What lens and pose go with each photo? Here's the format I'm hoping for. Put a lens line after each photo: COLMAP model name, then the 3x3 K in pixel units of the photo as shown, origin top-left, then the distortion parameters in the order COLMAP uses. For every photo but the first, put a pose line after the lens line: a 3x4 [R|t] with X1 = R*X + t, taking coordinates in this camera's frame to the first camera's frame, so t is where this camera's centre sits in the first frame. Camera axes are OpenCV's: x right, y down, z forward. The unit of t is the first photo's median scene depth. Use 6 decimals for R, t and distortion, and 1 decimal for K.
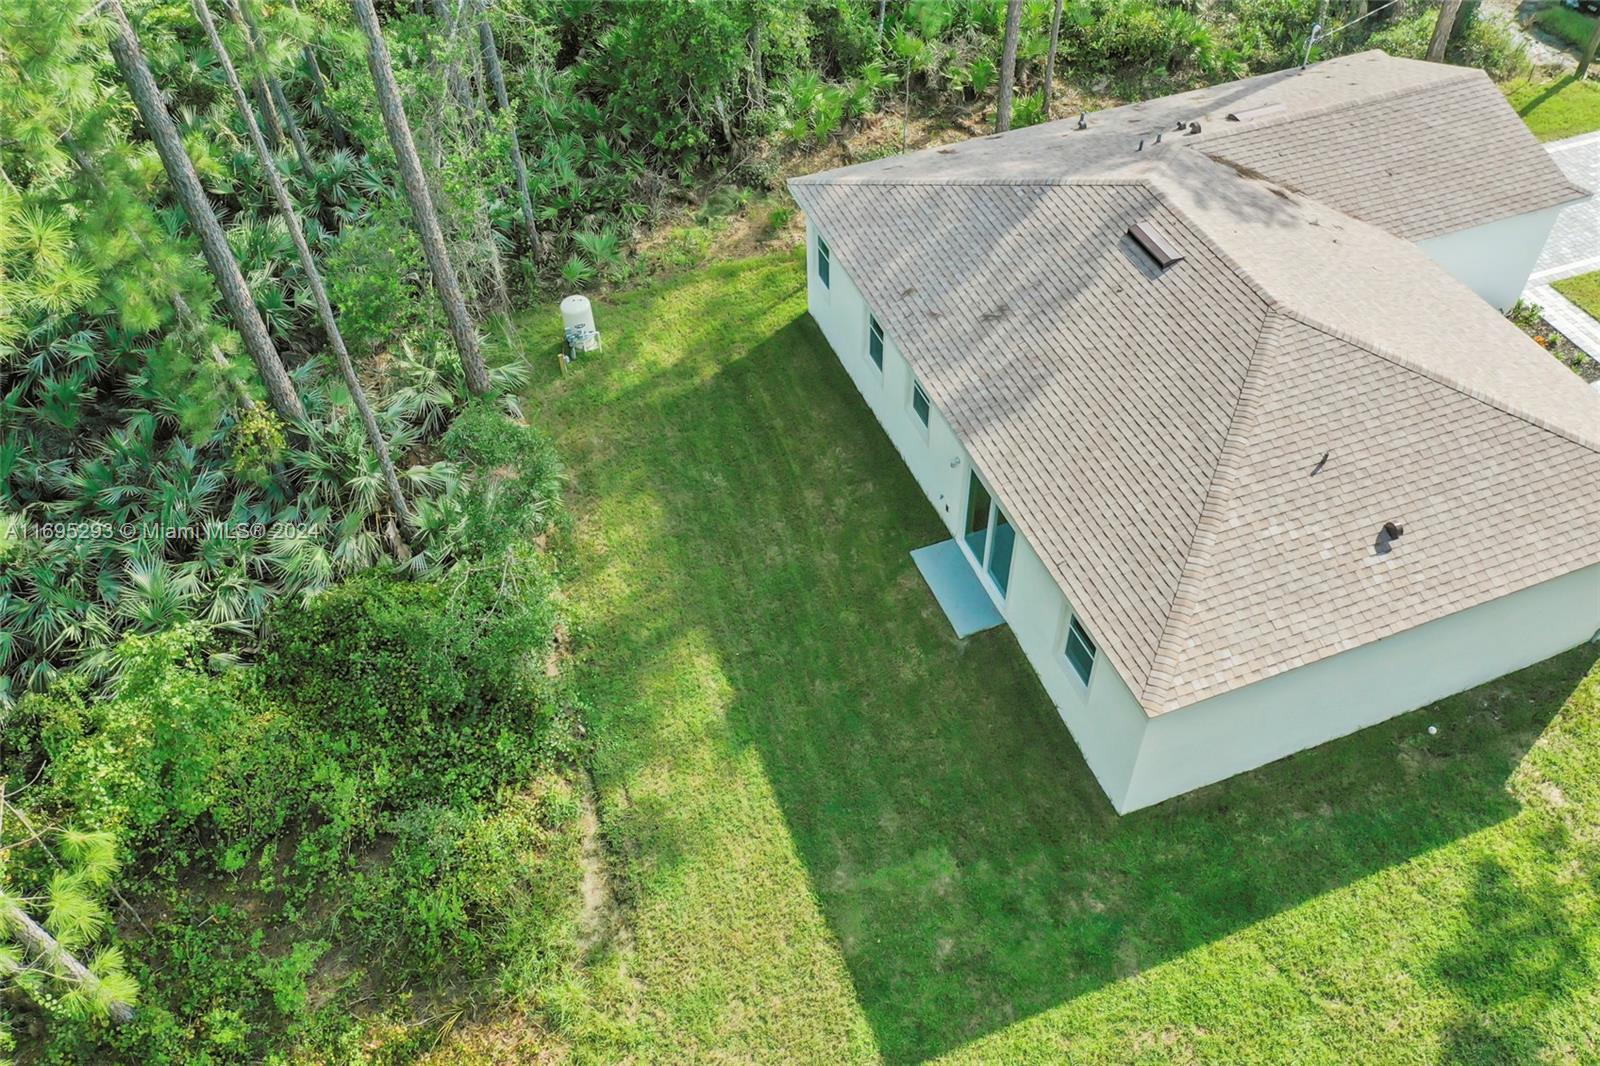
lens RADIAL K [[1249.9, 0, 800.0], [0, 1249.9, 533.0], [0, 0, 1]] dist [-0.008342, -0.004322]
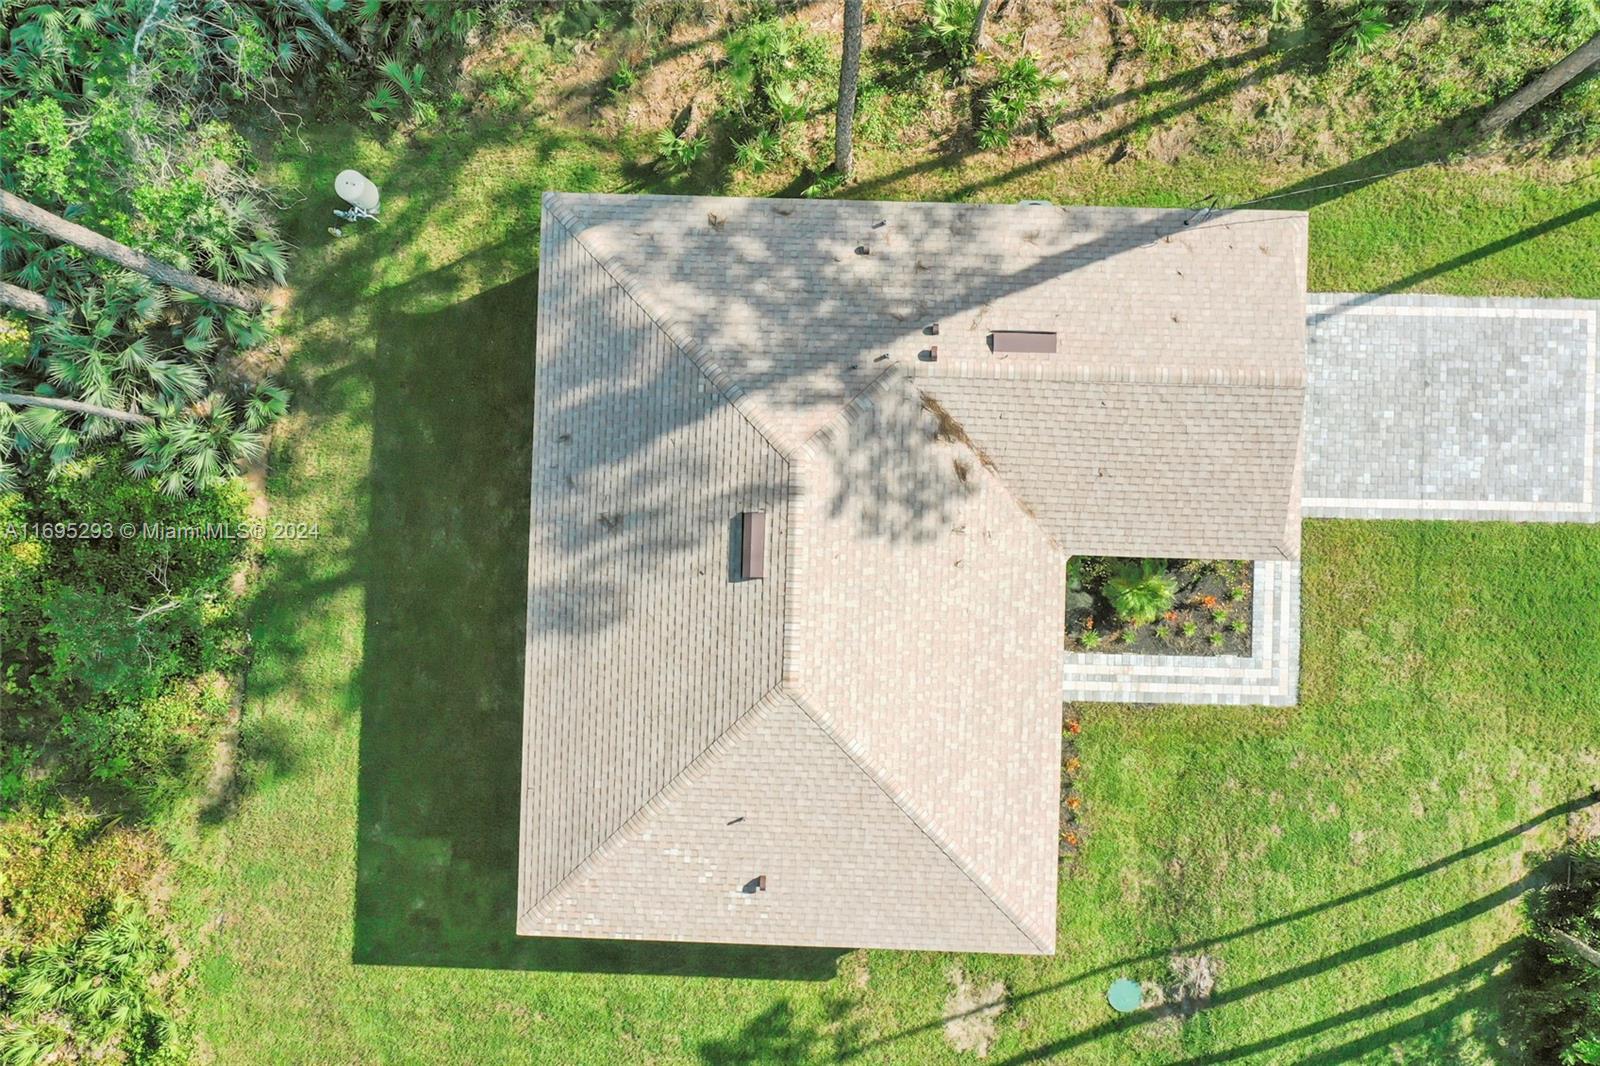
lens RADIAL K [[1249.9, 0, 800.0], [0, 1249.9, 533.0], [0, 0, 1]] dist [-0.008342, -0.004322]
pose [[0.926378, 0.376587, 0.002430, 0.333614], [-0.278976, 0.681899, 0.676156, -1.020342], [0.252975, -0.627054, 0.736755, 0.254994]]
